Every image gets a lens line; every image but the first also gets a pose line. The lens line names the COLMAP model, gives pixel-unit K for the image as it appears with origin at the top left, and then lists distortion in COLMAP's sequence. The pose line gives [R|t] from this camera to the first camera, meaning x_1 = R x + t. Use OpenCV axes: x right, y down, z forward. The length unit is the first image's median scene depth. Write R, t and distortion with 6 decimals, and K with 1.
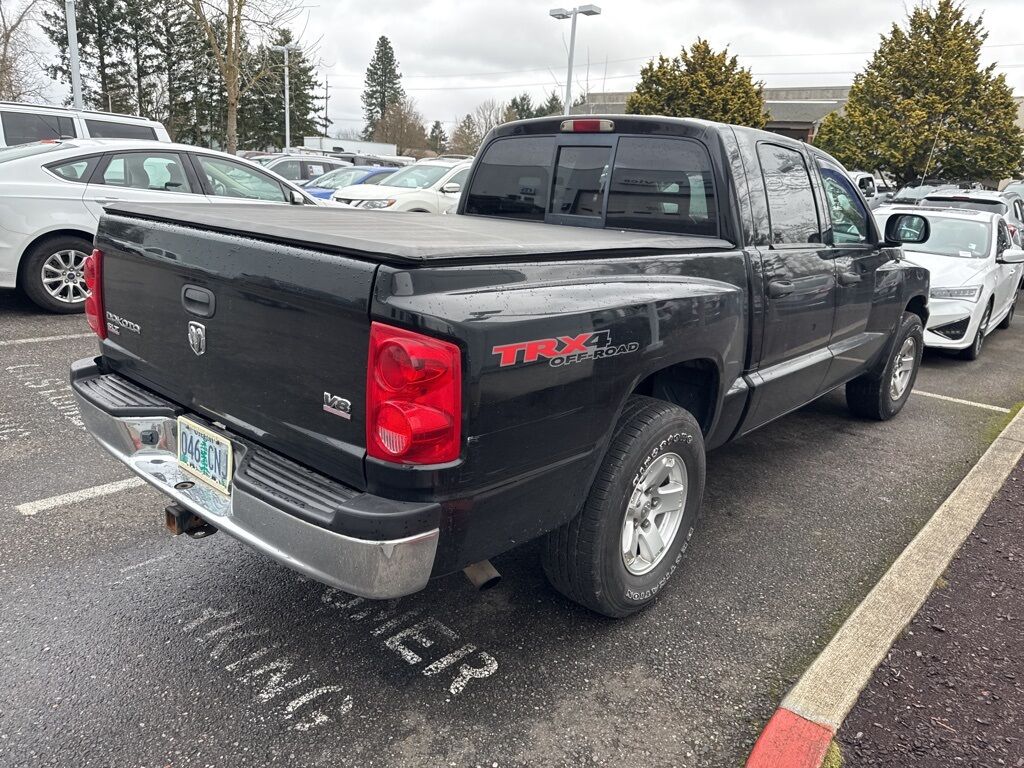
lens RADIAL K [[734.8, 0, 512.0], [0, 734.8, 384.0], [0, 0, 1]] dist [0.118752, -0.193628]
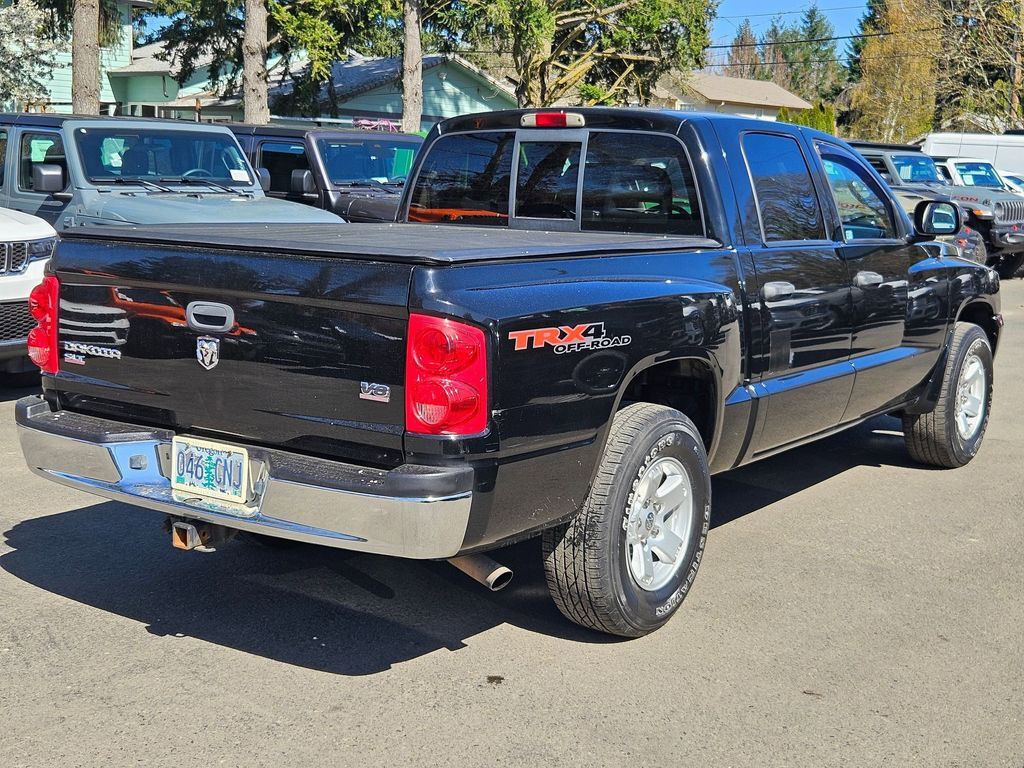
lens RADIAL K [[1438.8, 0, 459.1], [0, 1438.8, 380.0], [0, 0, 1]] dist [0.103948, 0.014951]
pose [[0.996732, -0.049008, 0.064214, -0.208123], [0.056053, 0.992018, -0.112951, 0.226101], [-0.058165, 0.116182, 0.991523, -1.019021]]
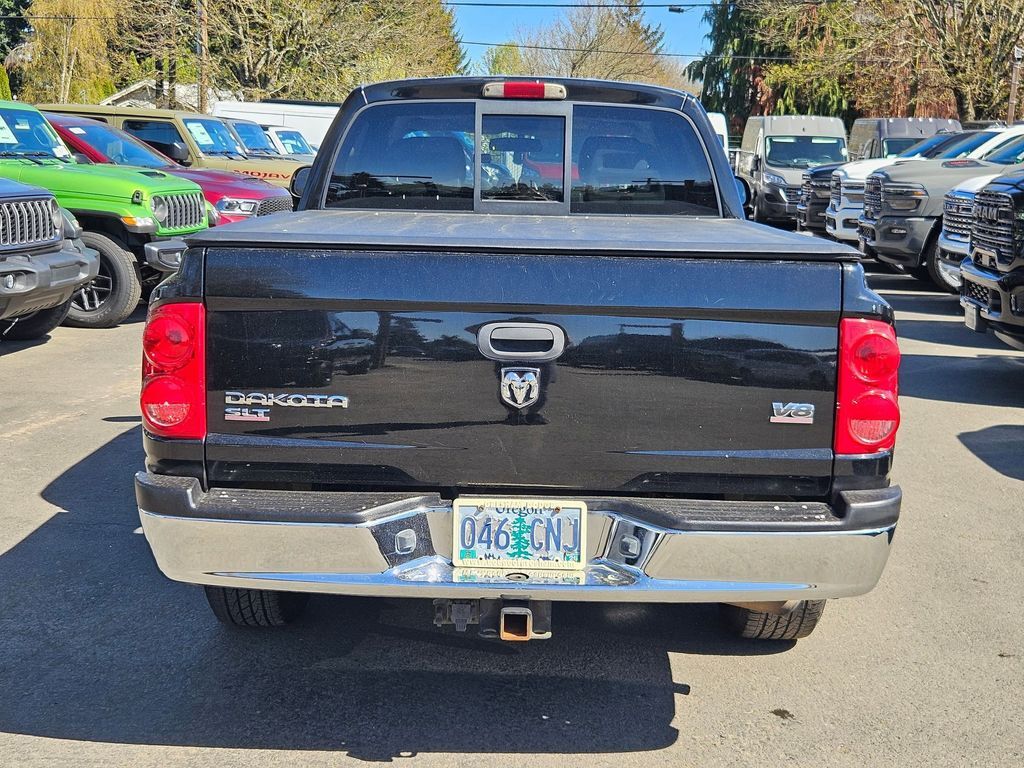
lens RADIAL K [[1430.8, 0, 512.0], [0, 1430.8, 384.0], [0, 0, 1]] dist [0.080730, -0.033994]
pose [[0.755825, -0.148596, 0.637689, -1.446098], [0.194461, 0.980908, -0.001911, -0.064652], [-0.625231, 0.125450, 0.770291, -0.196904]]
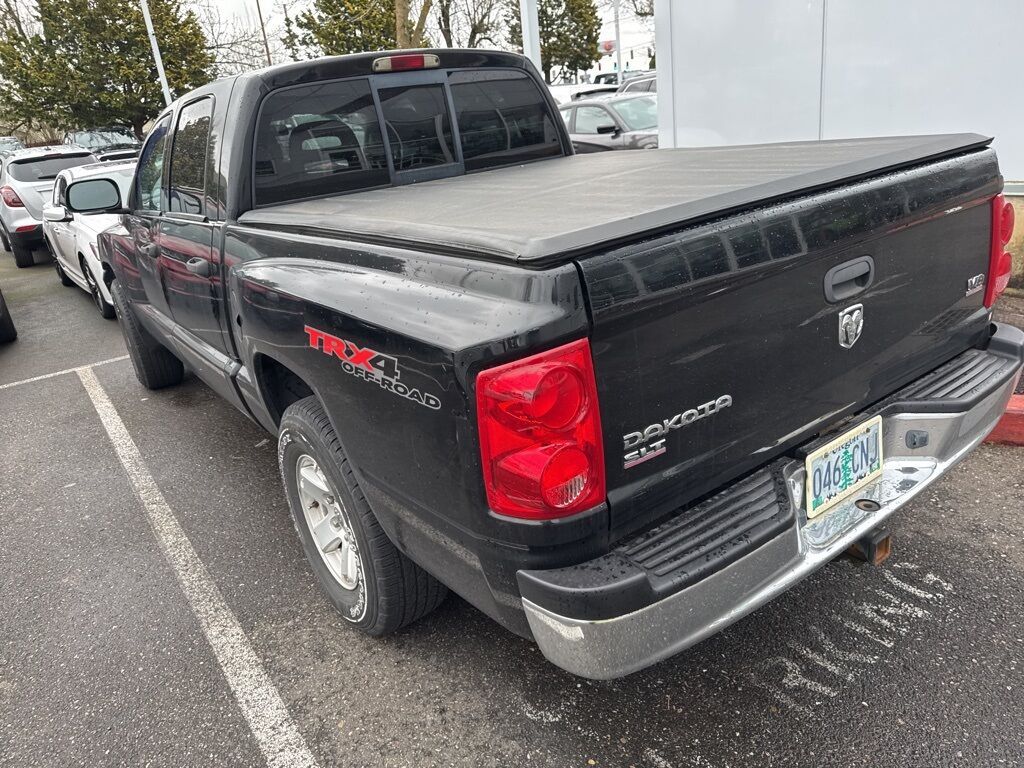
lens RADIAL K [[734.8, 0, 512.0], [0, 734.8, 384.0], [0, 0, 1]] dist [0.118752, -0.193628]
pose [[0.202544, -0.419745, 0.884754, -1.237710], [0.375954, 0.867576, 0.325530, -0.406621], [-0.904231, 0.266693, 0.333528, 1.095751]]
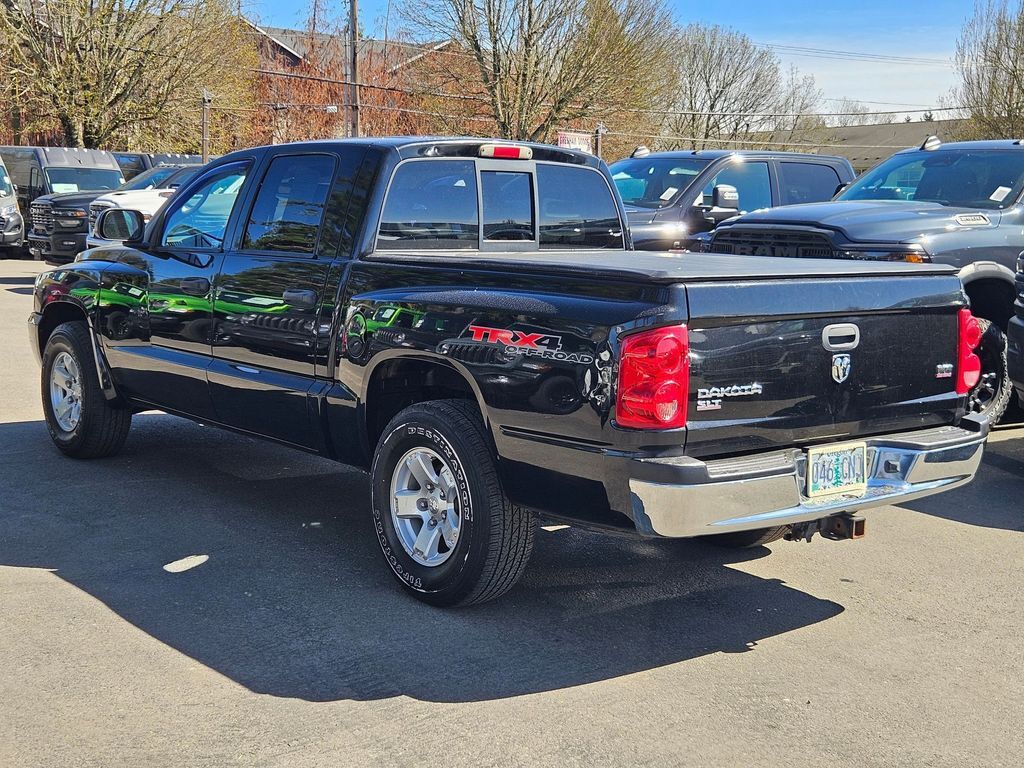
lens RADIAL K [[1430.8, 0, 512.0], [0, 1430.8, 384.0], [0, 0, 1]] dist [0.080730, -0.033994]
pose [[0.151605, -0.183469, 0.971265, -2.785575], [0.244277, 0.959098, 0.143041, -0.502824], [-0.957781, 0.215572, 0.190221, 1.092418]]
